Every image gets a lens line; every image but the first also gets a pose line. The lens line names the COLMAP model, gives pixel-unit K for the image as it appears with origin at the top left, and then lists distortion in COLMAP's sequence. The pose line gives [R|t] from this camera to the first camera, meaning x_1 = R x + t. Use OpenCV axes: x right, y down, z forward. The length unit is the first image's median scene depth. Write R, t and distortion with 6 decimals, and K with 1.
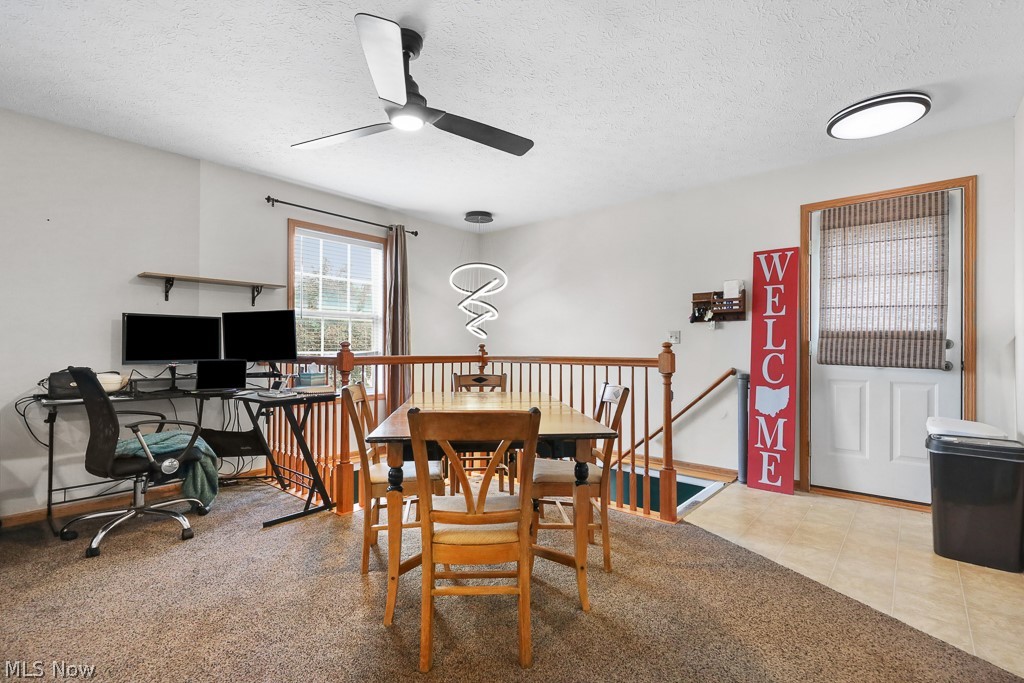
lens RADIAL K [[465.2, 0, 512.0], [0, 465.2, 341.5], [0, 0, 1]] dist [0.001275, -0.000219]
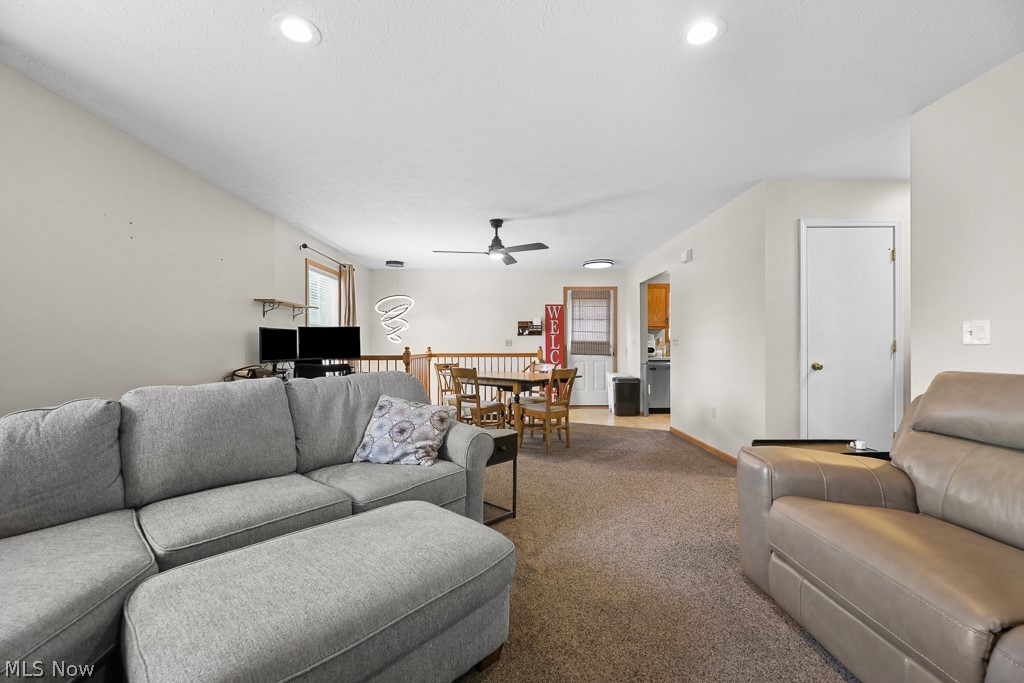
lens RADIAL K [[419.6, 0, 512.0], [0, 419.6, 341.5], [0, 0, 1]] dist [-0.000325, -0.000431]
pose [[0.754713, 0.003144, 0.656048, -0.953057], [-0.005085, 0.999987, 0.001057, -0.019646], [-0.656036, -0.004133, 0.754719, -0.415971]]
